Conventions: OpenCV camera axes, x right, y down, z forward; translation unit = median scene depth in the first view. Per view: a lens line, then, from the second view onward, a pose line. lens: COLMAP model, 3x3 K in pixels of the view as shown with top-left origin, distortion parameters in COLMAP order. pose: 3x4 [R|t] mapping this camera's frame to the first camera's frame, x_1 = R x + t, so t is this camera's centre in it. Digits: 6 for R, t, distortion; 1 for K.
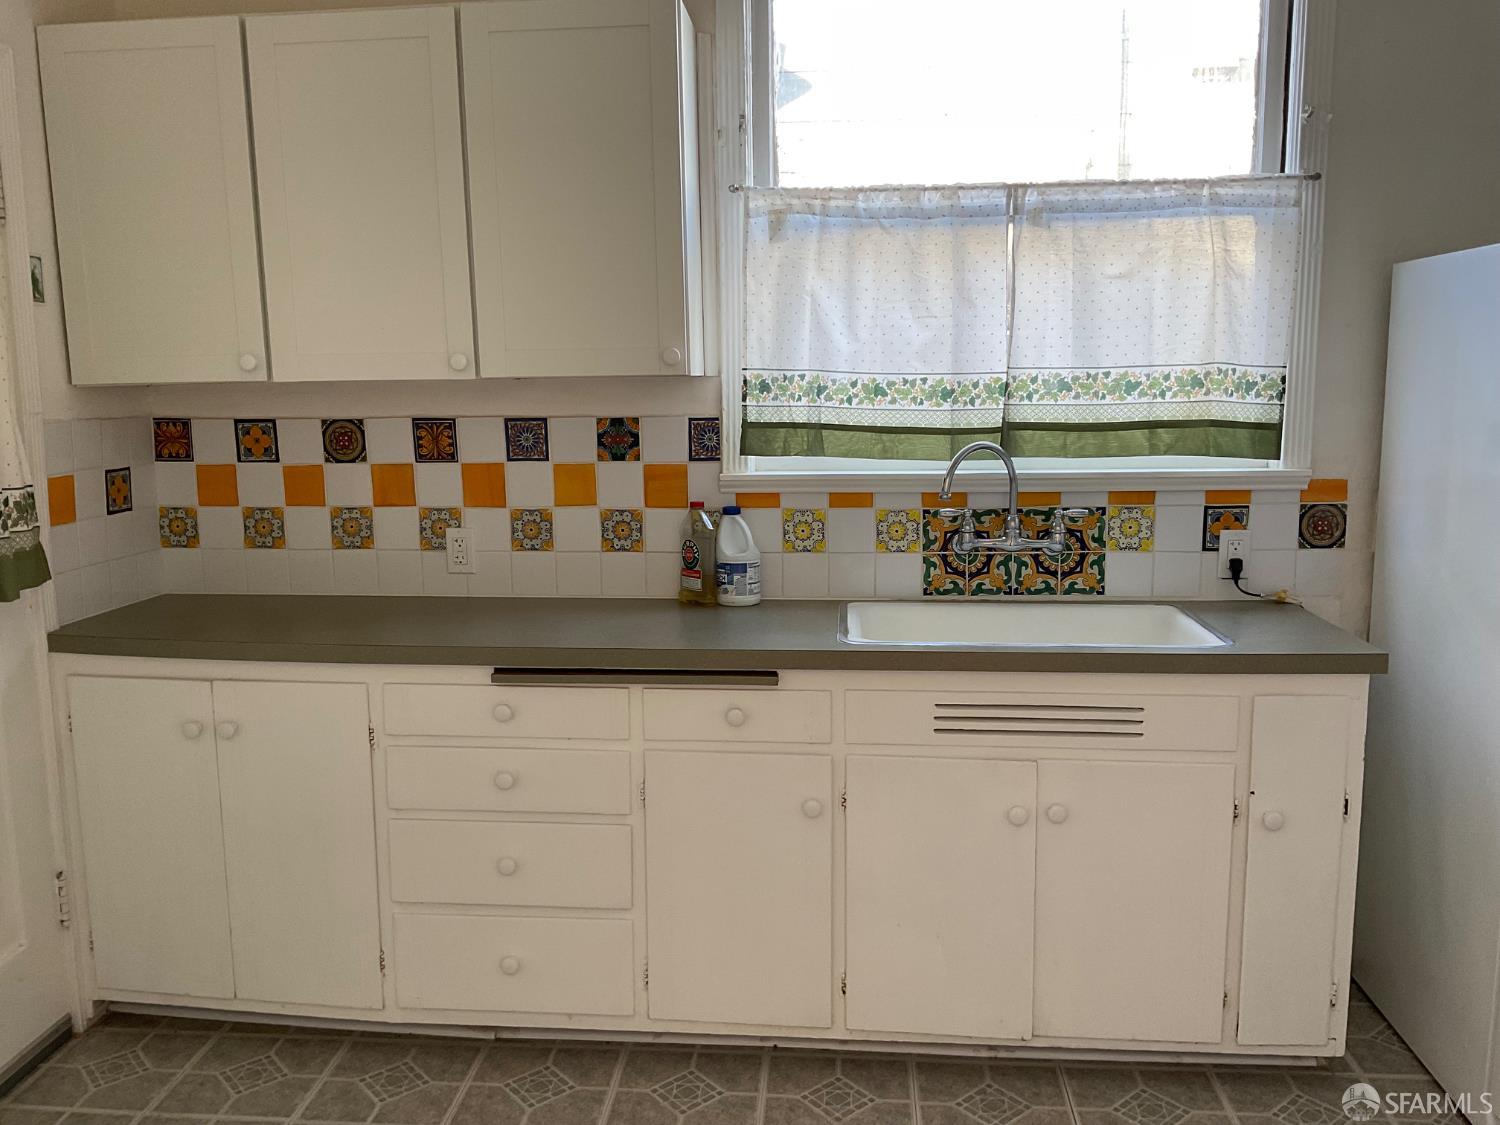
lens RADIAL K [[1243.5, 0, 741.6], [0, 1243.5, 570.5], [0, 0, 1]] dist [0.129492, -0.292451]
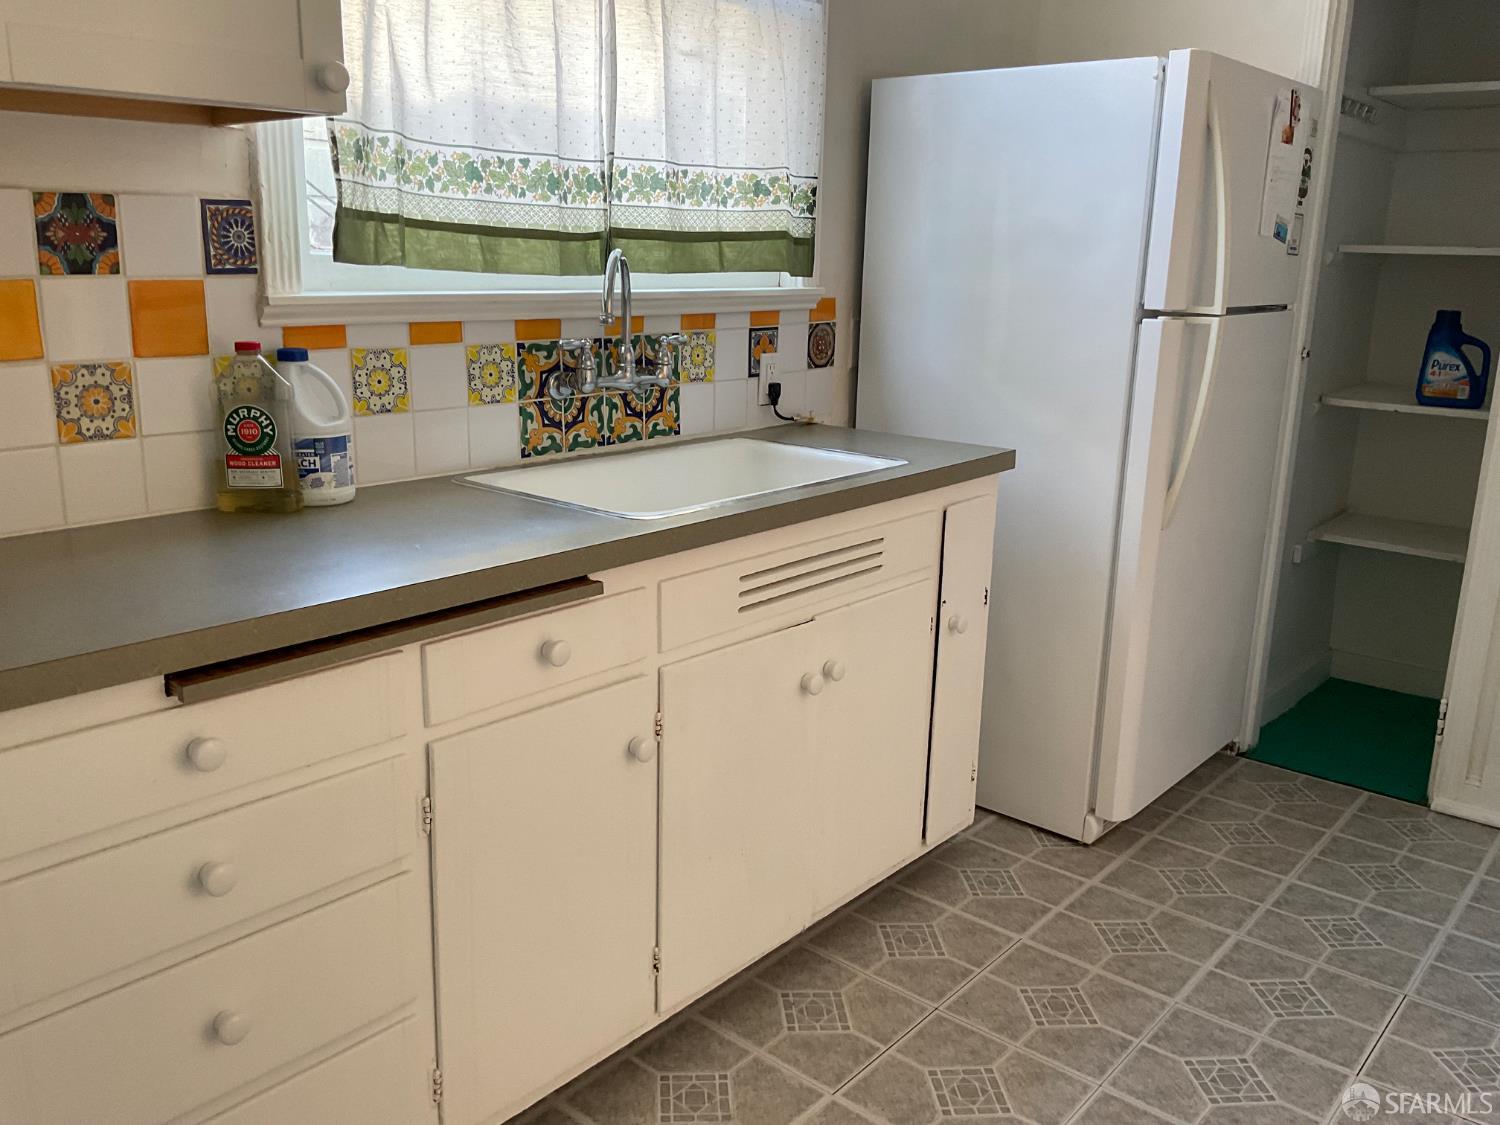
lens RADIAL K [[1243.5, 0, 741.6], [0, 1243.5, 570.5], [0, 0, 1]] dist [0.129492, -0.292451]
pose [[0.572691, -0.181140, 0.799508, -0.407848], [0.099364, 0.983430, 0.151634, -0.015299], [-0.813727, -0.007397, 0.581201, 0.454320]]
